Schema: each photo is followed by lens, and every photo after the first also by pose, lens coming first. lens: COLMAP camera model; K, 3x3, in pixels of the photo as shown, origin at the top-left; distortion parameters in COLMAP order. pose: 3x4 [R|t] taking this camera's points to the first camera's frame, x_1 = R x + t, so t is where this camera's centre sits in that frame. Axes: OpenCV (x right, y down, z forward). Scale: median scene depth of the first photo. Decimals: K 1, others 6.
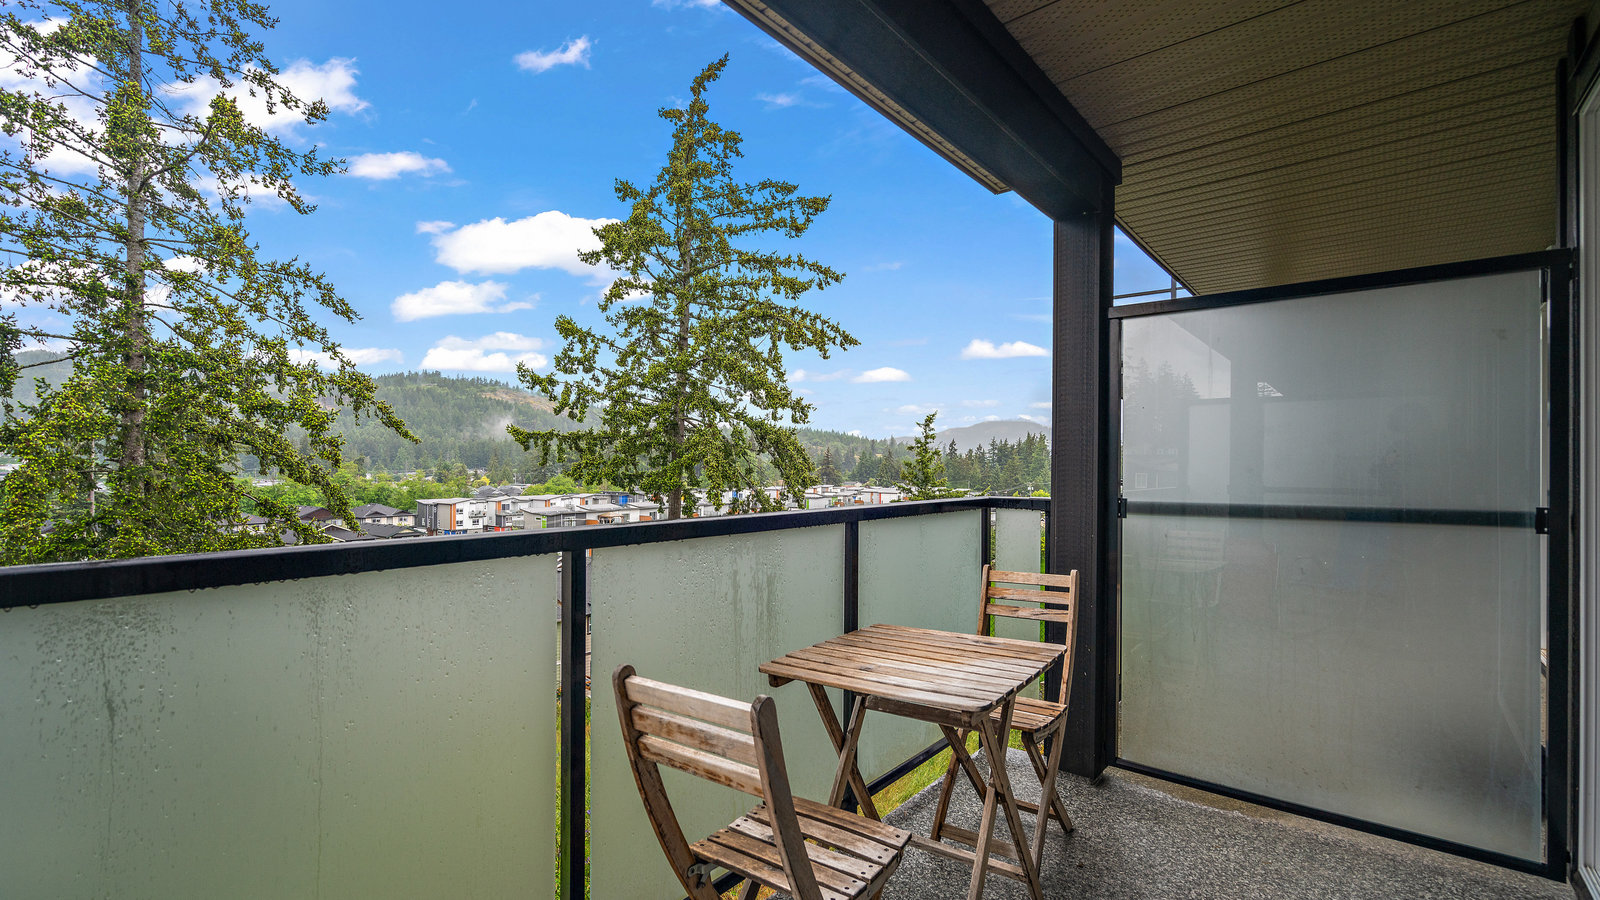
lens RADIAL K [[726.2, 0, 793.0], [0, 726.2, 464.5], [0, 0, 1]] dist [0.003761, 0.000526]
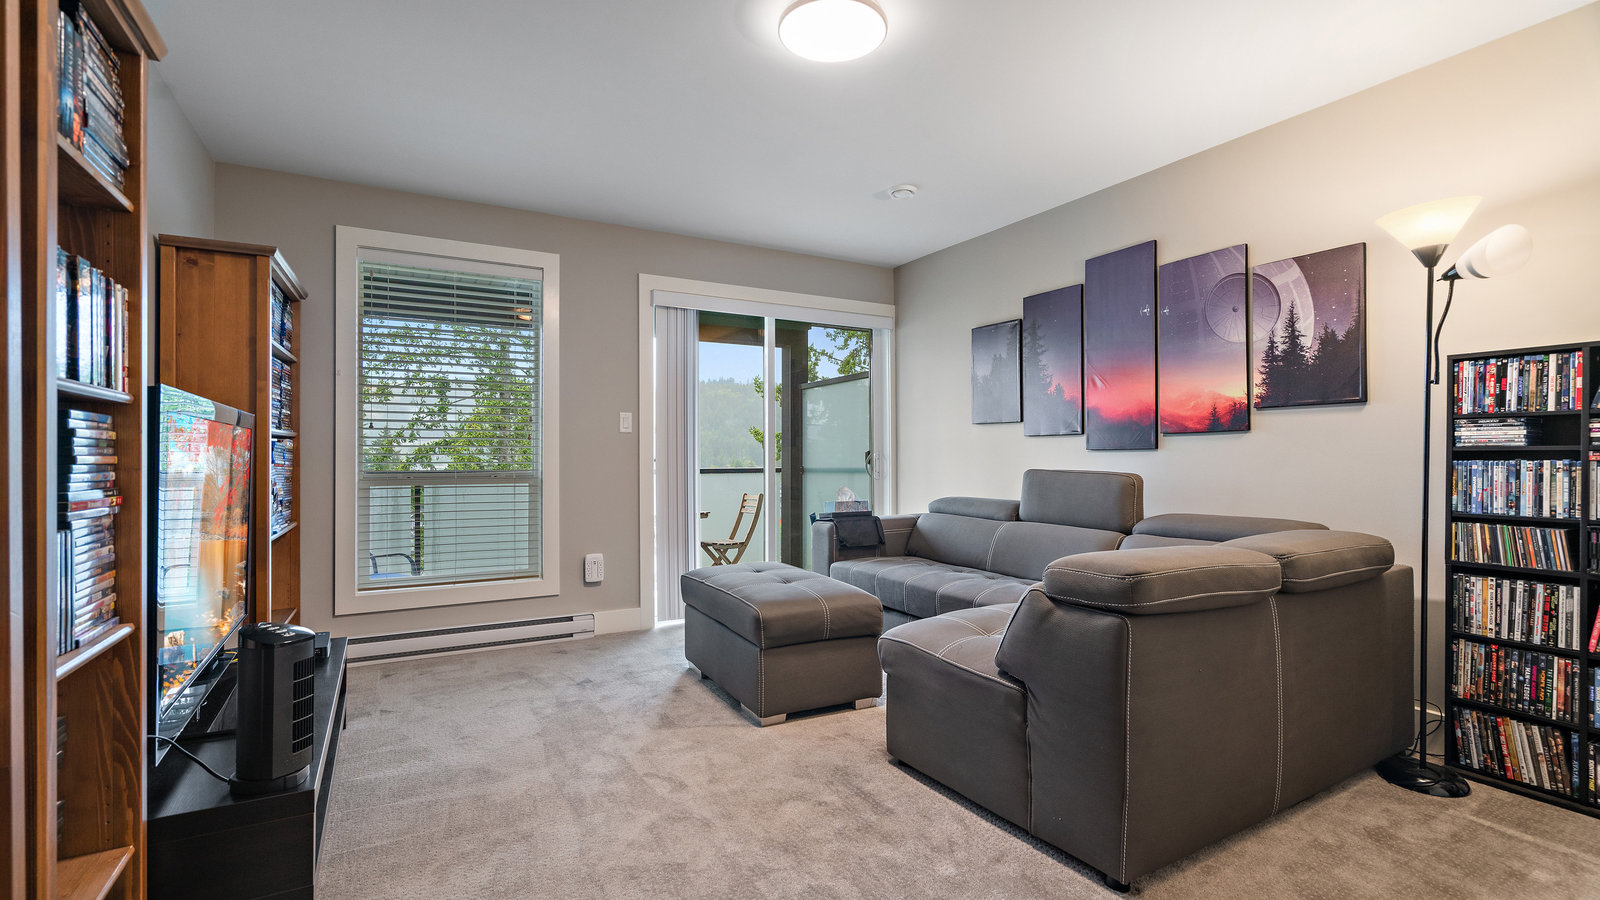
lens RADIAL K [[726.2, 0, 796.5], [0, 726.2, 458.3], [0, 0, 1]] dist [0.003761, 0.000526]
pose [[0.931609, -0.010481, -0.363312, 0.298437], [0.010069, 0.999945, -0.003030, 0.006128], [0.363323, -0.000836, 0.931663, -0.278920]]
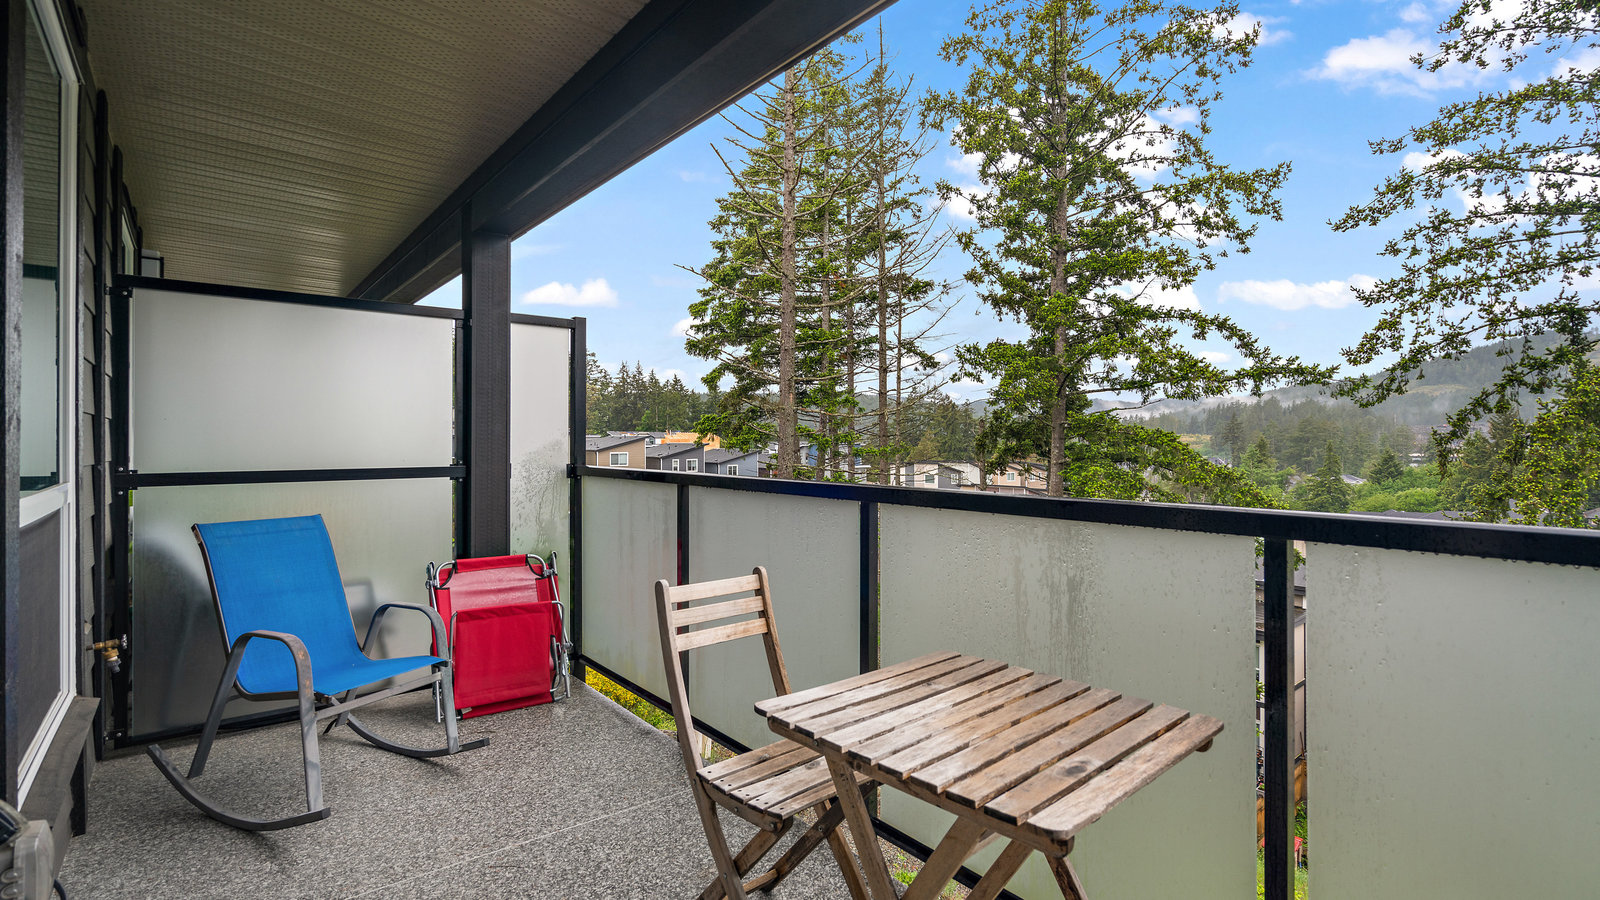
lens RADIAL K [[726.2, 0, 794.4], [0, 726.2, 439.7], [0, 0, 1]] dist [0.003761, 0.000526]
pose [[-0.194735, -0.006860, -0.980832, 0.133923], [0.000982, 0.999974, -0.007188, 0.001865], [0.980855, -0.002363, -0.194723, 0.146848]]
